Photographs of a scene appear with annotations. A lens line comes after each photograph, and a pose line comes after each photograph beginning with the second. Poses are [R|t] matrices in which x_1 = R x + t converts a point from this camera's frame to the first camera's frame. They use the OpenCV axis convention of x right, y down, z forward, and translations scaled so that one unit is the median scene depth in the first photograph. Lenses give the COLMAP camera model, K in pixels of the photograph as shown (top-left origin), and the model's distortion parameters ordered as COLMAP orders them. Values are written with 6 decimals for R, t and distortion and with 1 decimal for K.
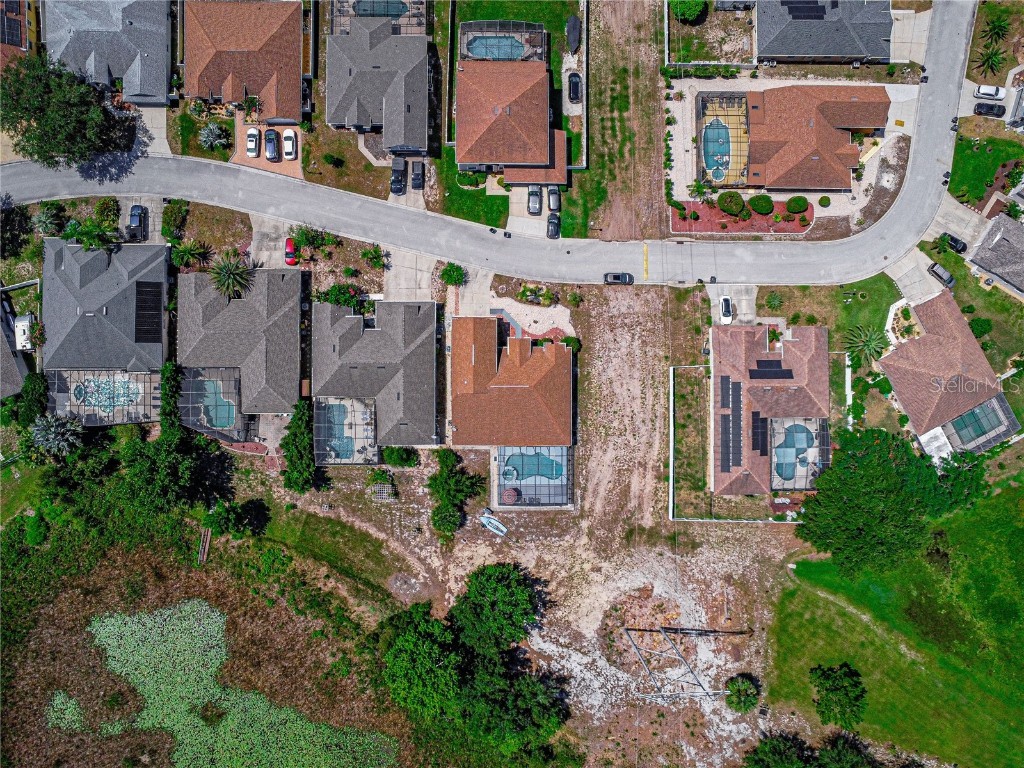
lens RADIAL K [[770.3, 0, 506.5], [0, 770.3, 381.7], [0, 0, 1]] dist [-0.200816, 0.315118]
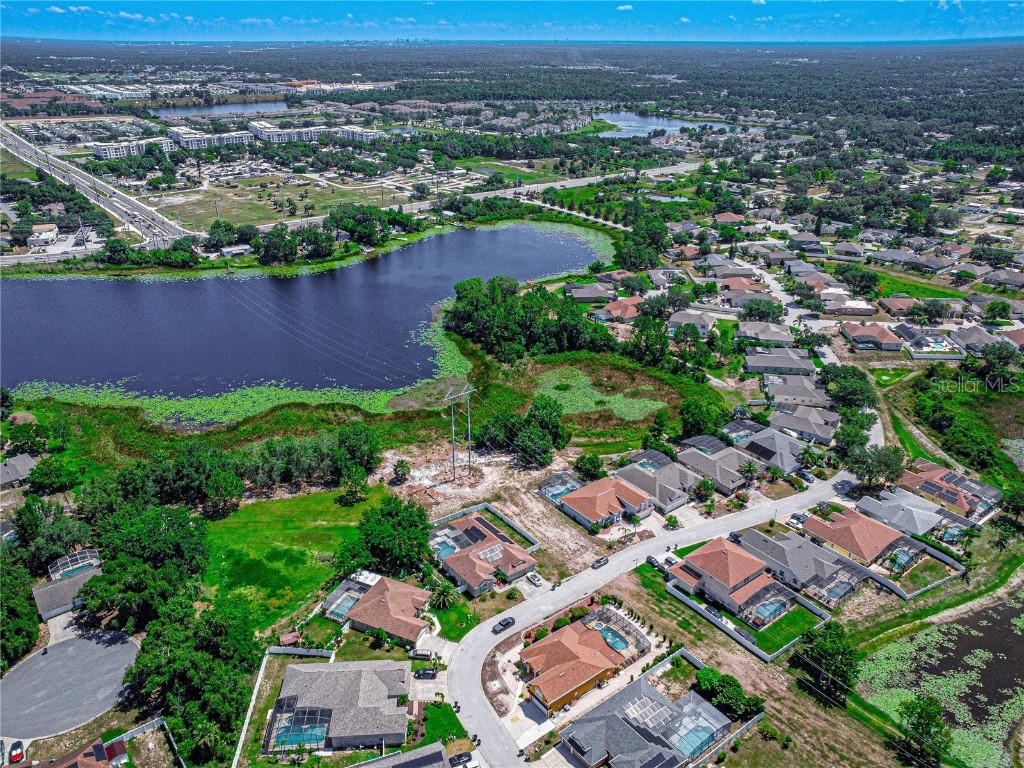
lens RADIAL K [[770.3, 0, 506.5], [0, 770.3, 381.7], [0, 0, 1]] dist [-0.200816, 0.315118]
pose [[-0.801886, 0.226091, -0.553047, 1.097655], [-0.597413, -0.316944, 0.736644, -1.068995], [-0.008736, 0.921102, 0.389223, 0.037938]]
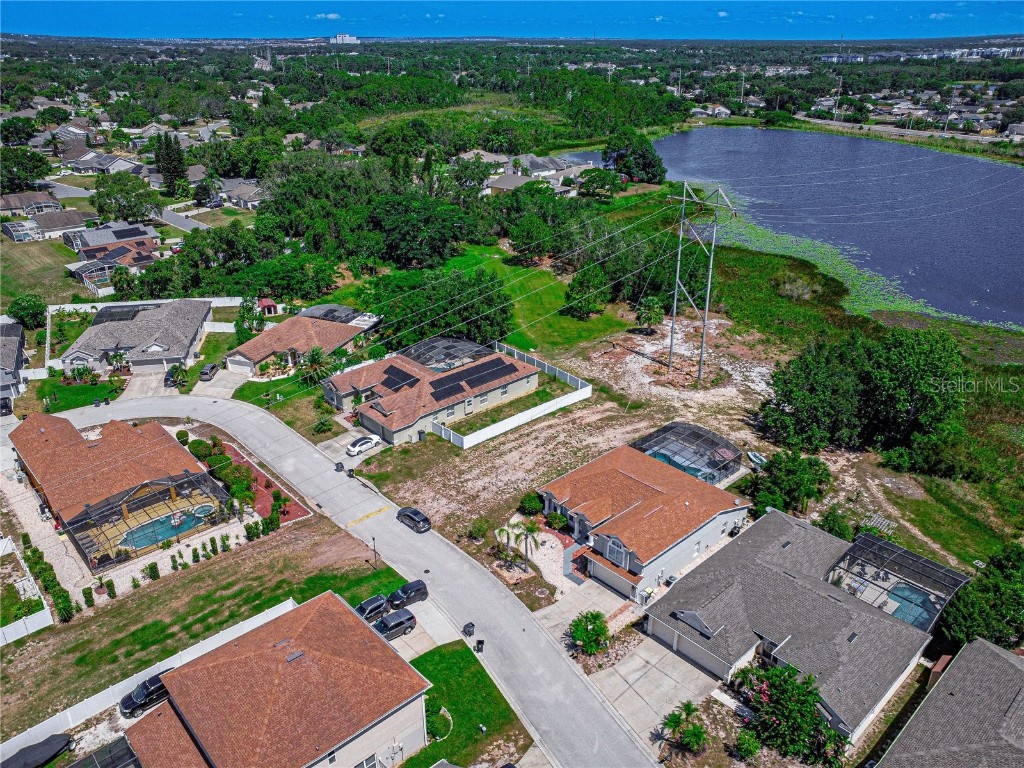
lens RADIAL K [[770.3, 0, 506.5], [0, 770.3, 381.7], [0, 0, 1]] dist [-0.200816, 0.315118]
pose [[-0.673230, -0.332445, 0.660486, -0.329890], [0.738885, -0.268059, 0.618218, -0.470167], [-0.028474, 0.904226, 0.426104, 0.590343]]
